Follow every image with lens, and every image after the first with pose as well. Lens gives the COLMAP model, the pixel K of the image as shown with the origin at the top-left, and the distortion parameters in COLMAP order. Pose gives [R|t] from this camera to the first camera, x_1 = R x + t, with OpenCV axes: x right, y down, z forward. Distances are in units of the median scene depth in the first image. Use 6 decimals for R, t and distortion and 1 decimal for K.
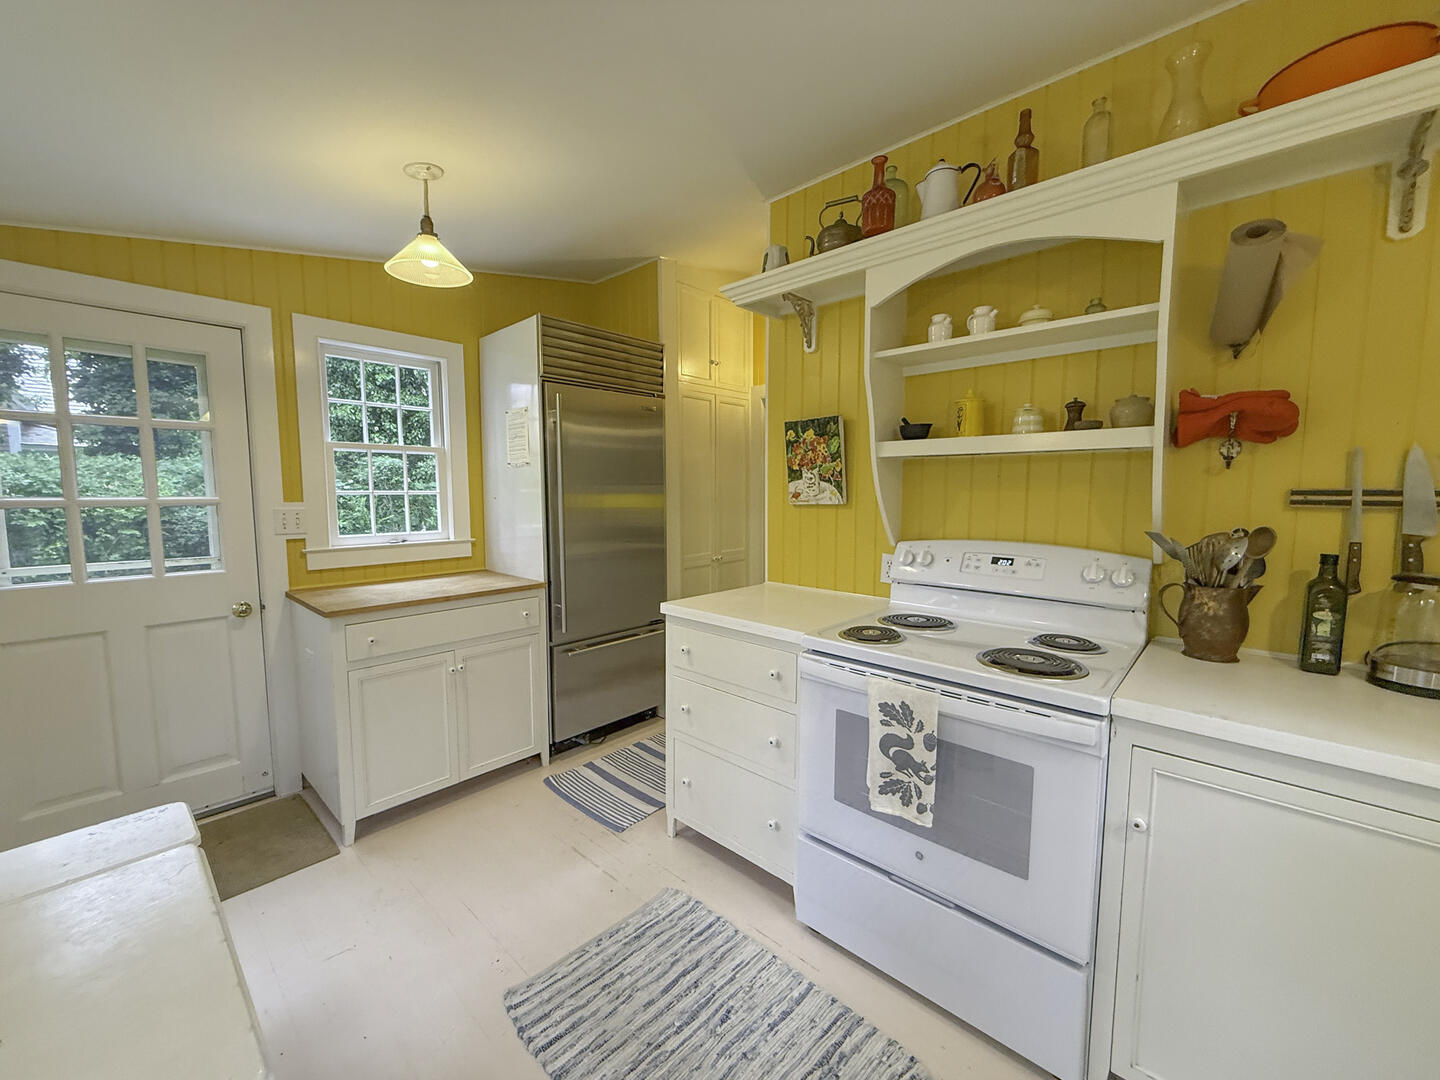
lens RADIAL K [[580.7, 0, 724.0], [0, 580.7, 541.2], [0, 0, 1]] dist [-0.000381, 0.000026]
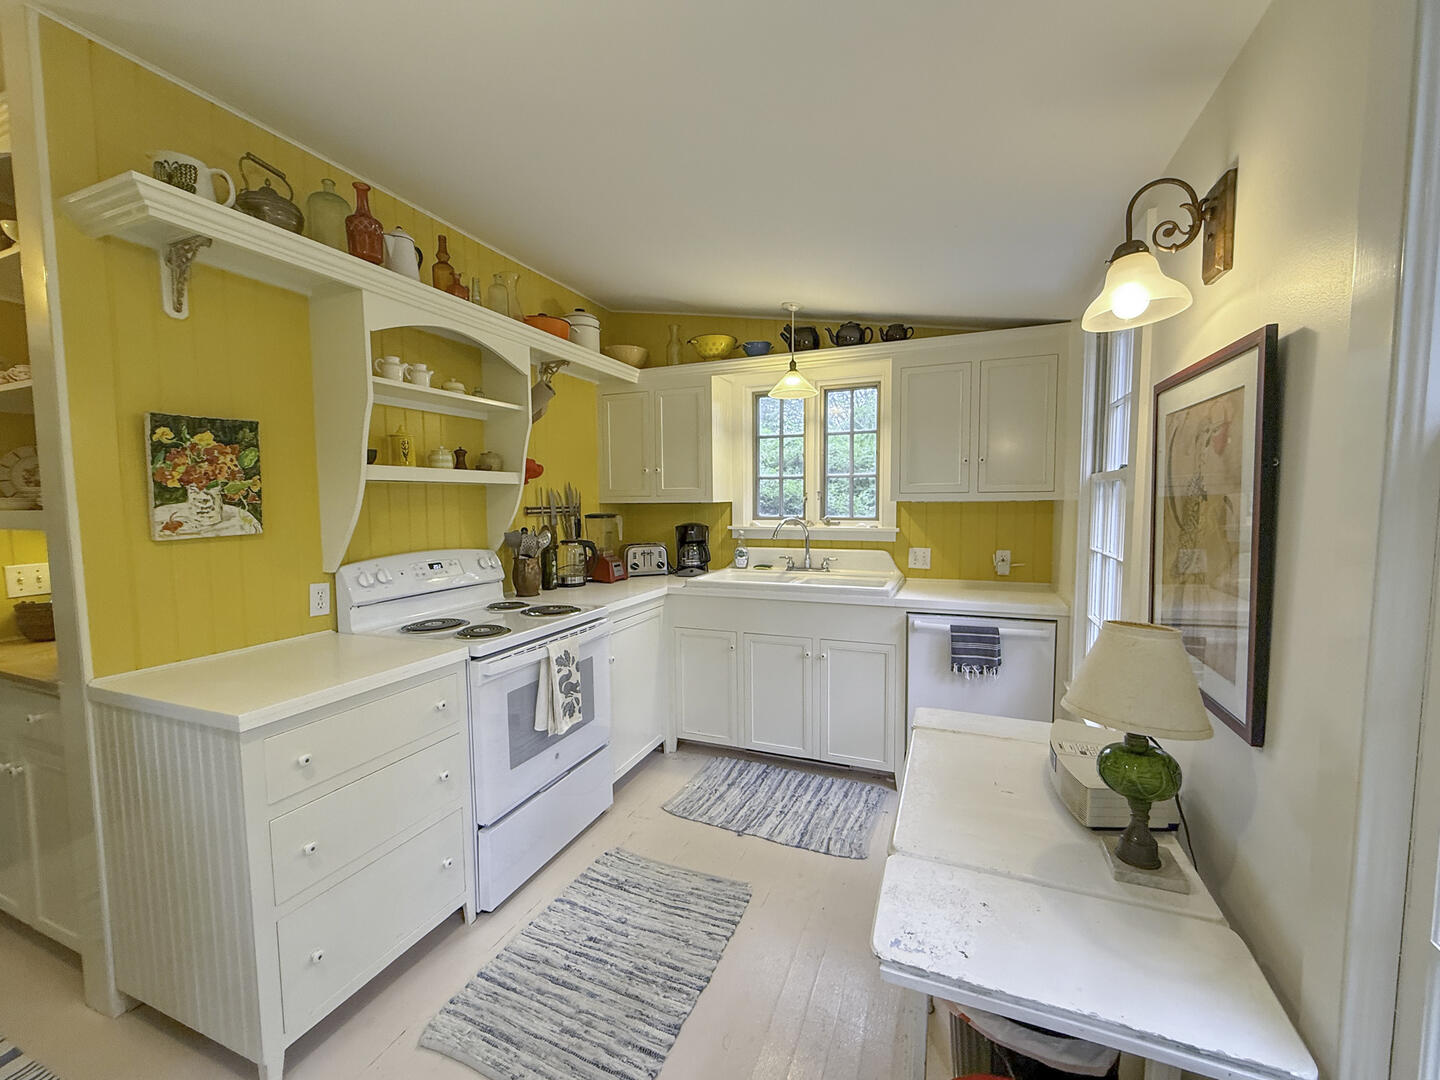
lens RADIAL K [[580.7, 0, 722.5], [0, 580.7, 541.0], [0, 0, 1]] dist [-0.000381, 0.000026]
pose [[-0.353191, -0.063372, 0.933403, -0.767166], [0.095118, 0.990101, 0.103213, -0.075671], [-0.930703, 0.125238, -0.343666, 0.691116]]
